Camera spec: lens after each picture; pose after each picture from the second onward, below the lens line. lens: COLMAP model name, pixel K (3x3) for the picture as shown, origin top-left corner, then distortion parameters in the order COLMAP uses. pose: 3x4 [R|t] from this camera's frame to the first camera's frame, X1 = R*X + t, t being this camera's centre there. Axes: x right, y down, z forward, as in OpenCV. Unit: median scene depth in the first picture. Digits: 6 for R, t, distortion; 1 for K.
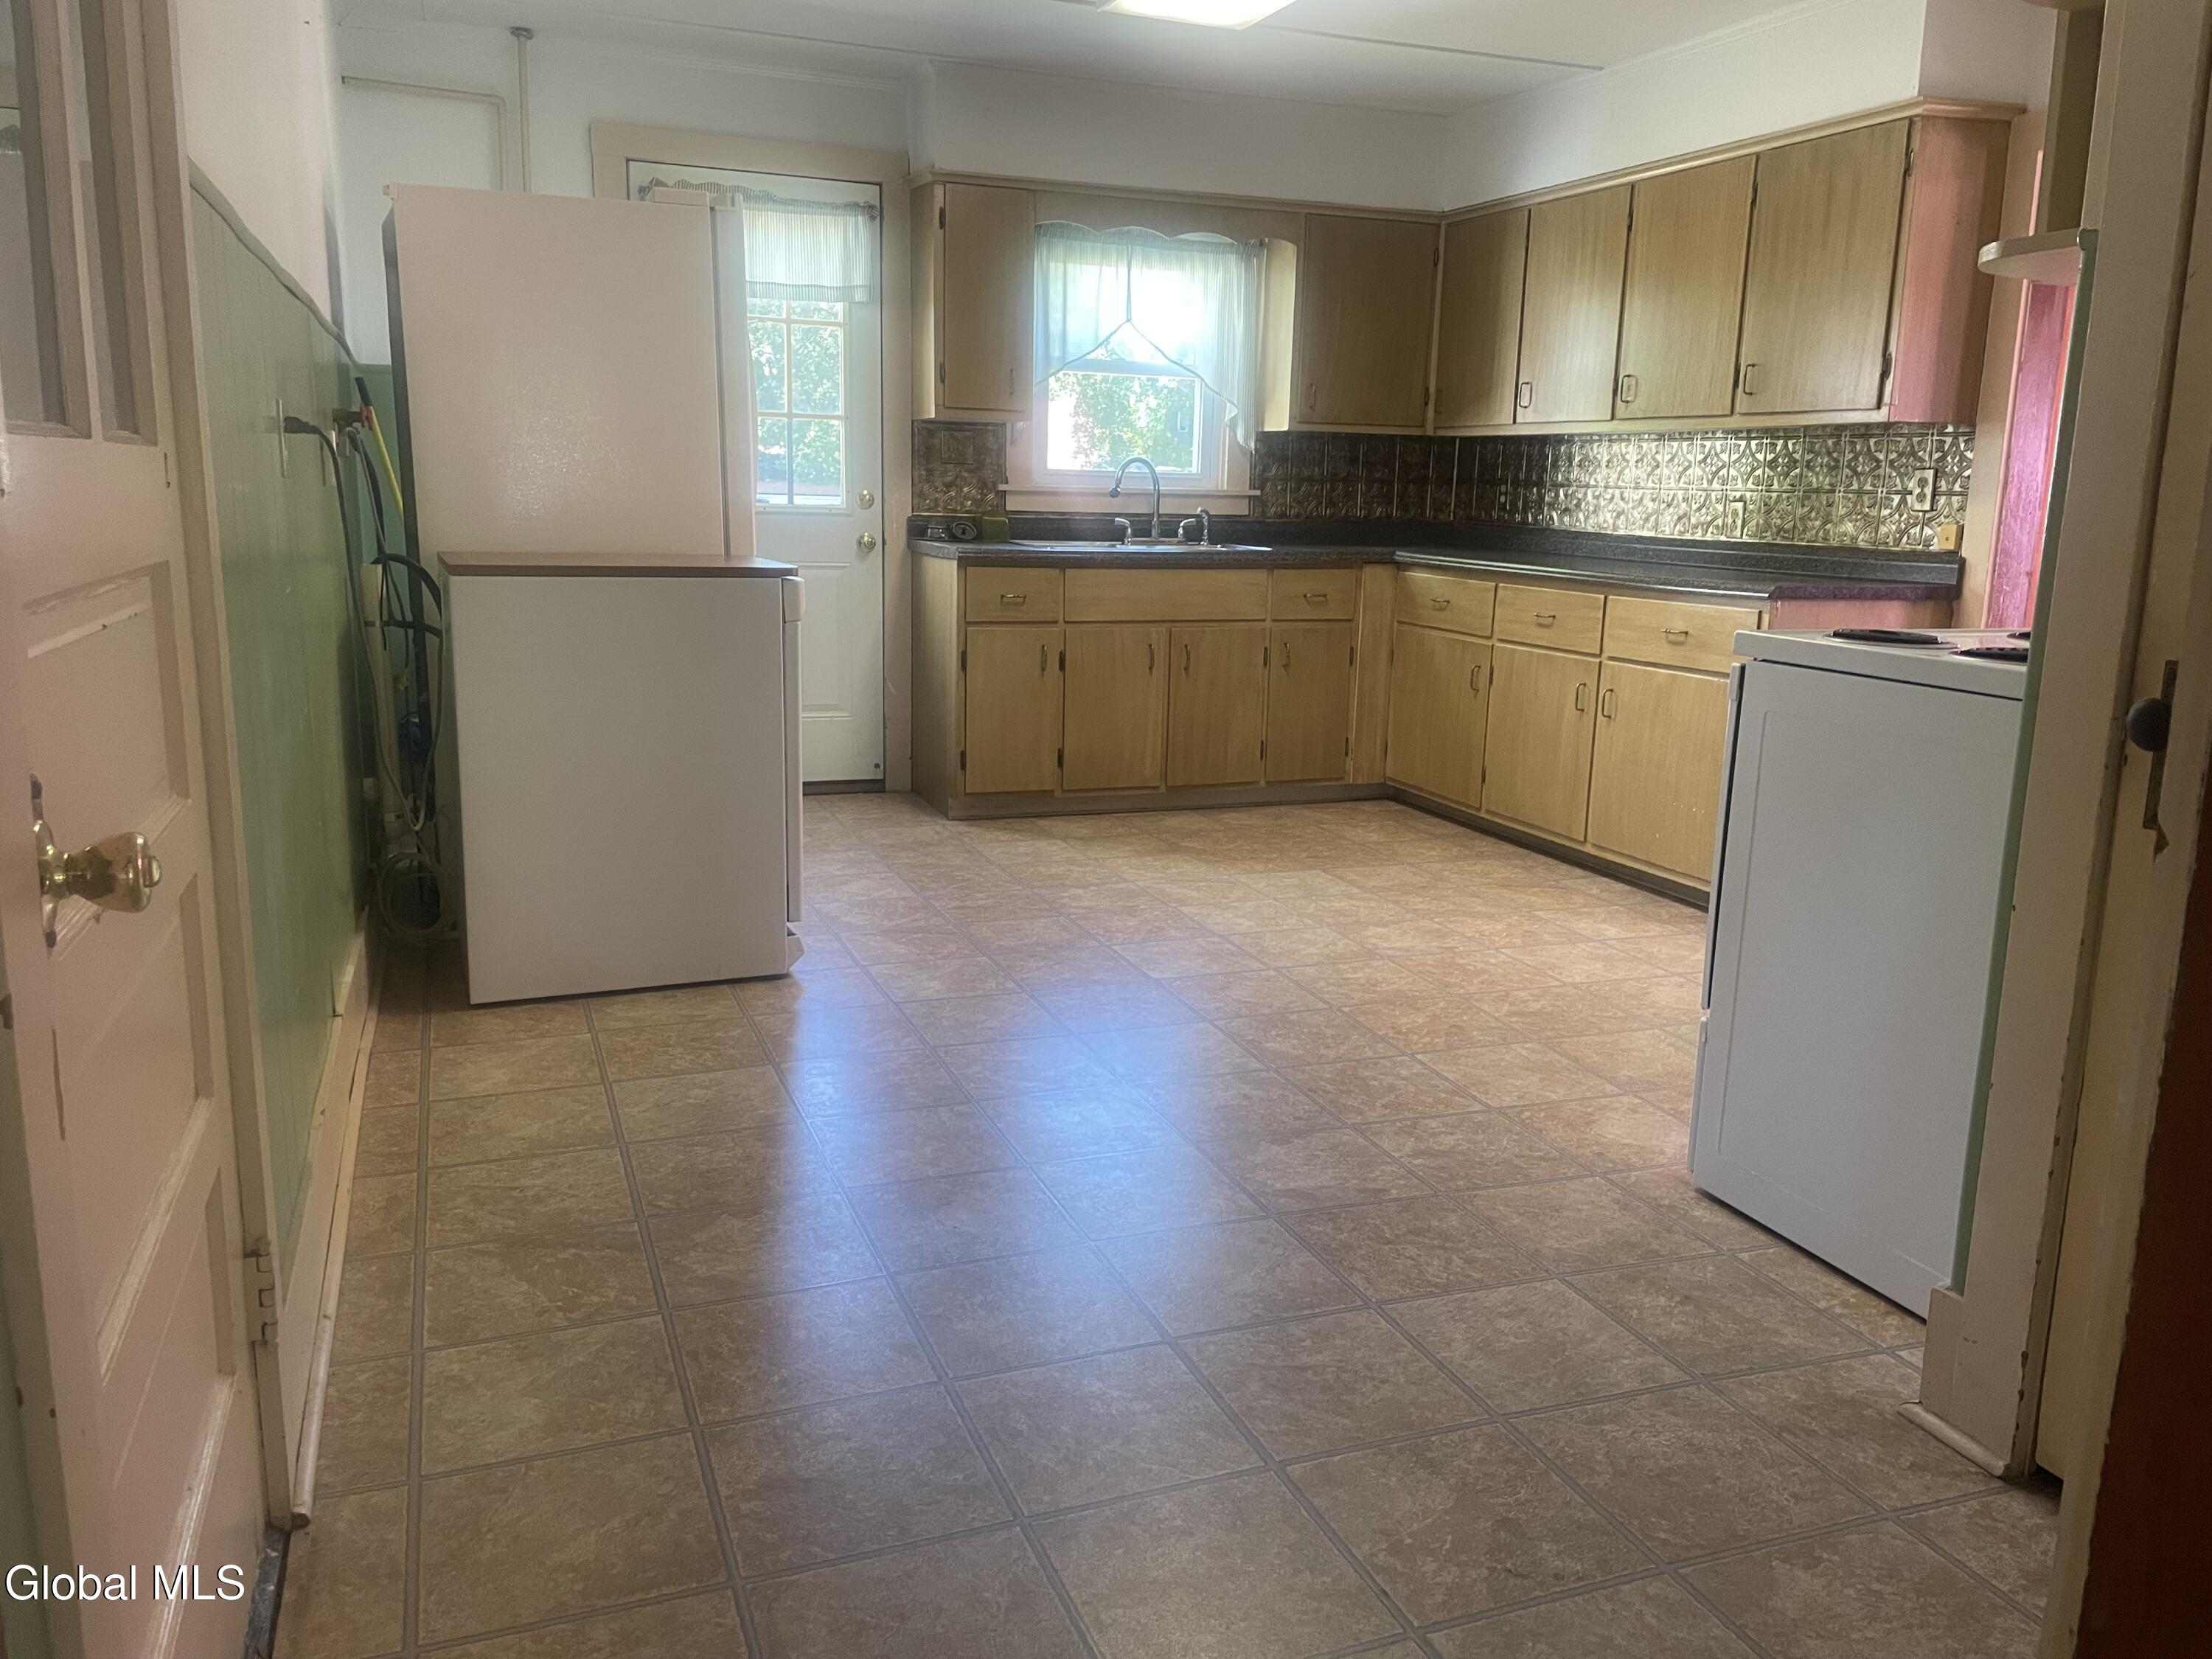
lens RADIAL K [[1719.5, 0, 1111.4], [0, 1719.5, 829.3], [0, 0, 1]] dist [0.055135, -0.037538]
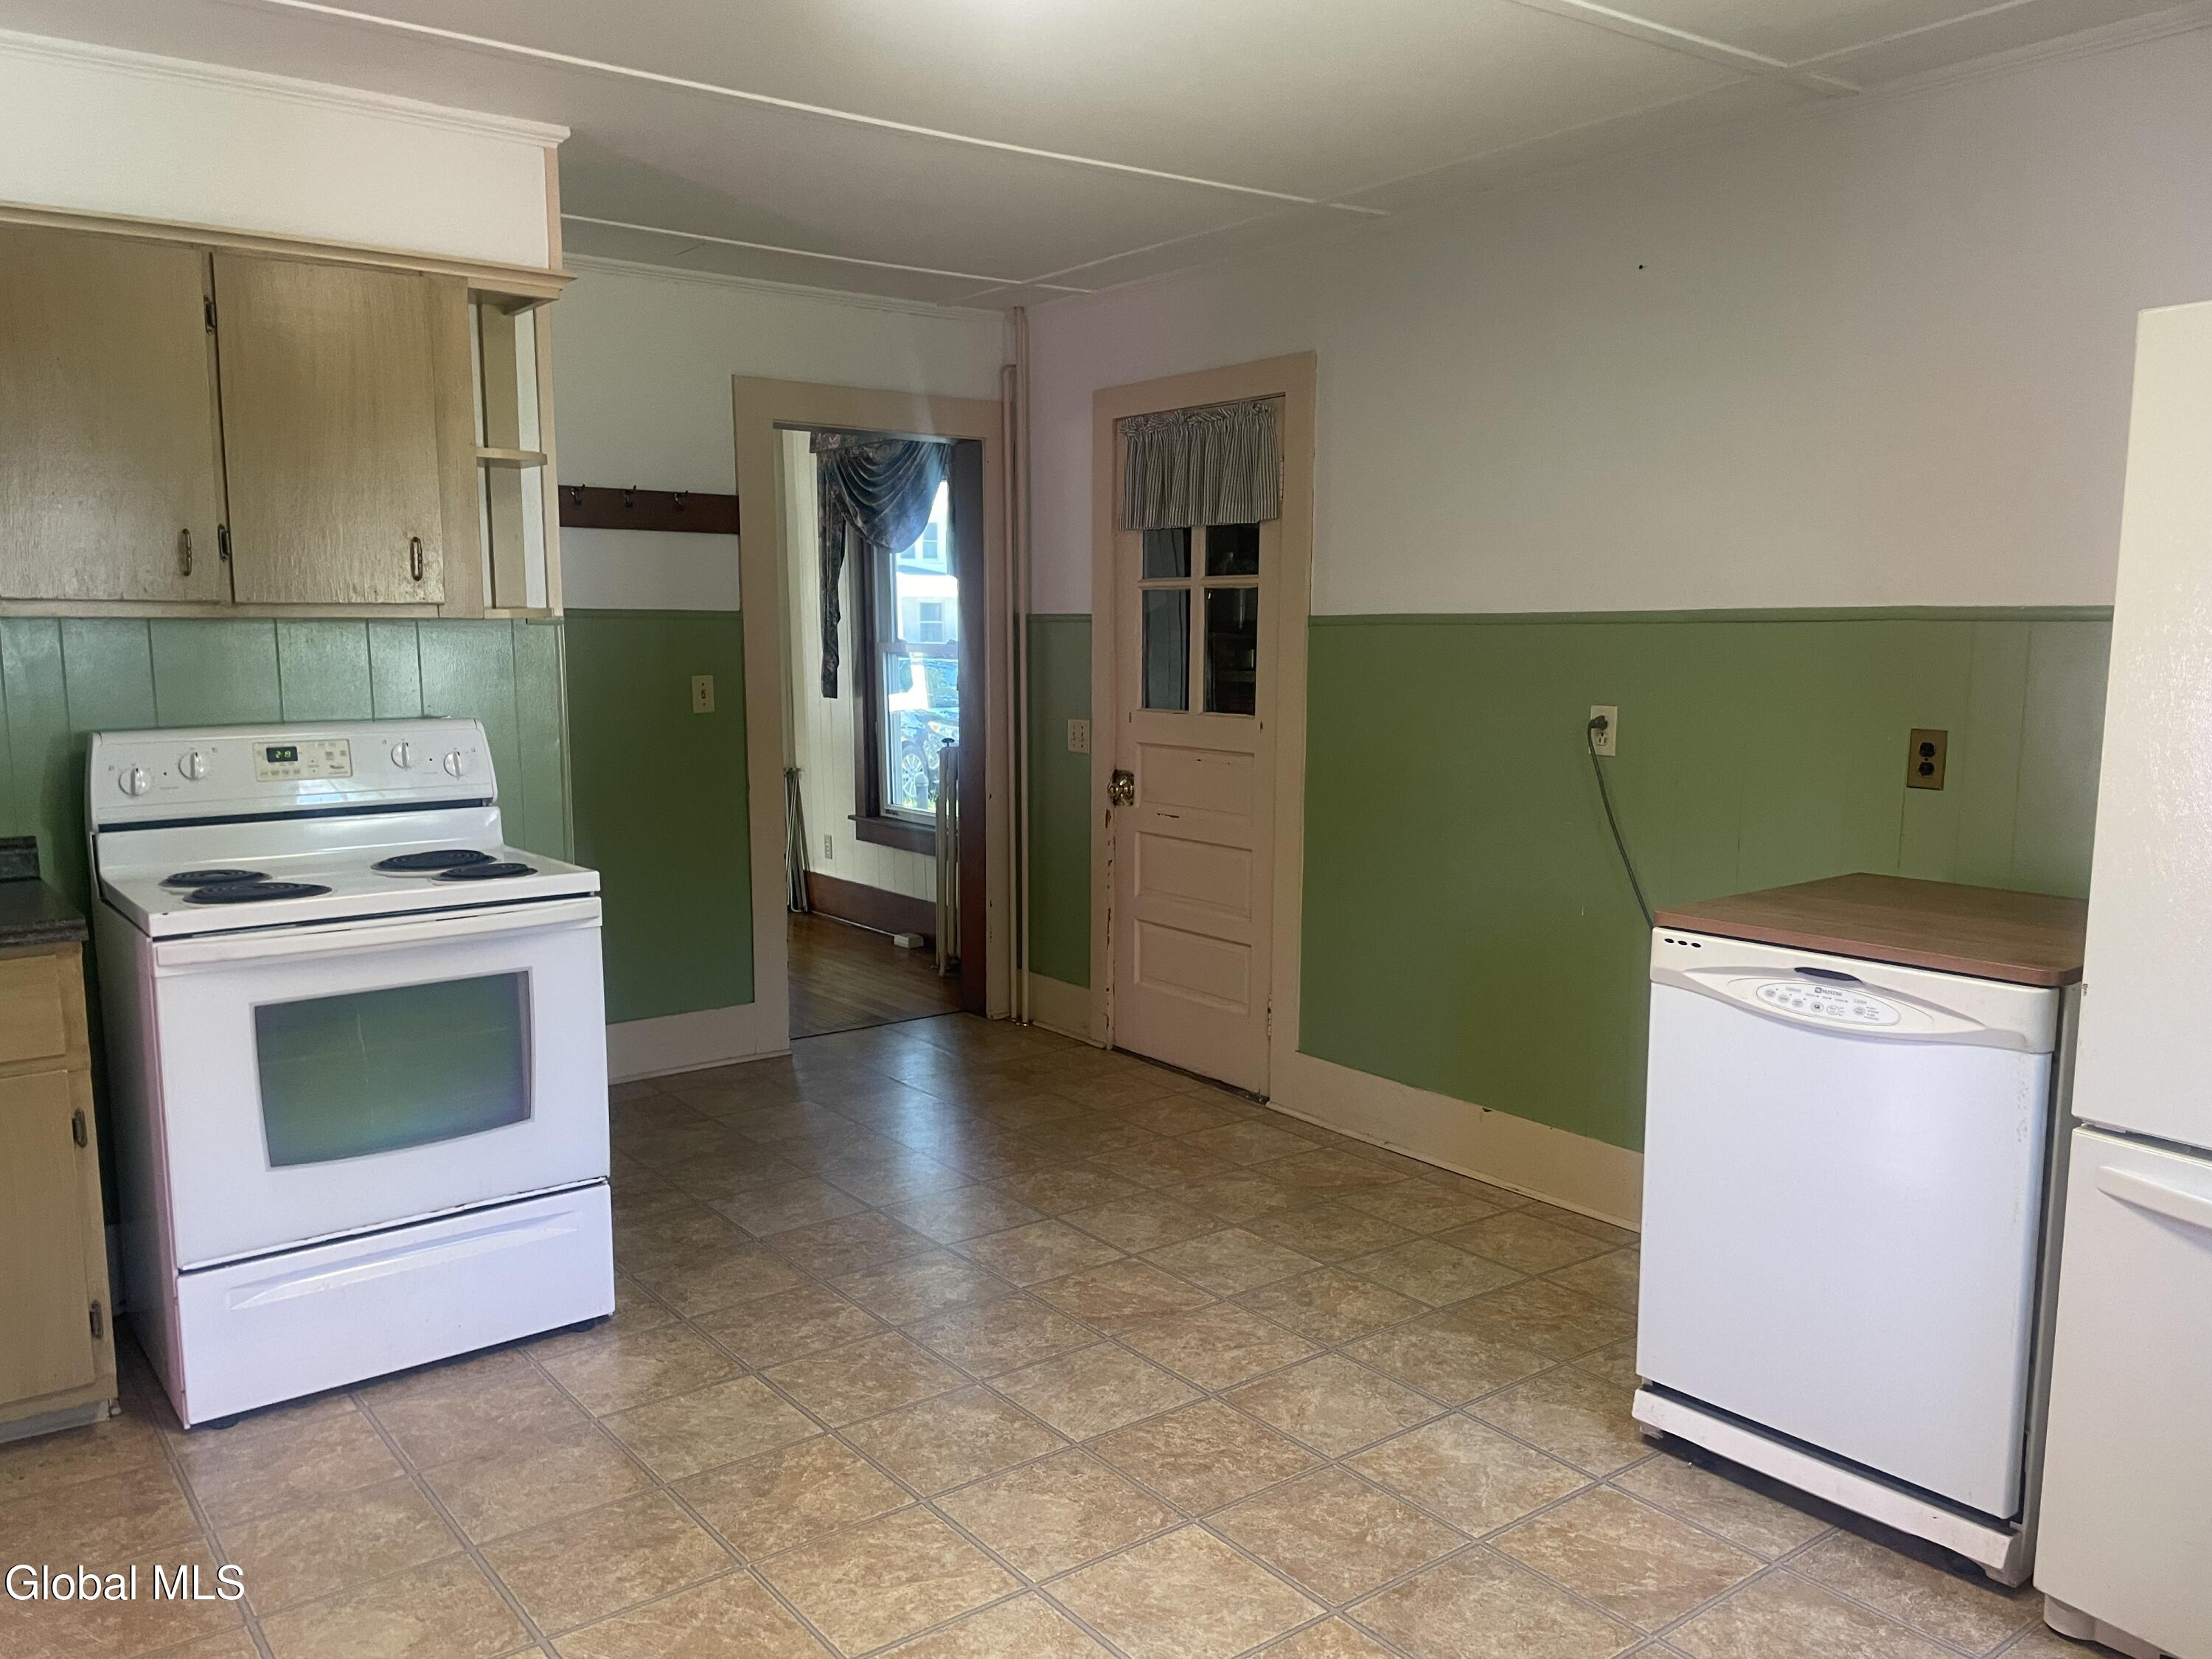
lens RADIAL K [[1719.5, 0, 1108.0], [0, 1719.5, 832.0], [0, 0, 1]] dist [0.055135, -0.037538]
pose [[-0.960390, 0.006955, -0.278574, 0.285935], [-0.078770, 0.952142, 0.295333, -0.430443], [0.267296, 0.305578, -0.913879, 1.783229]]
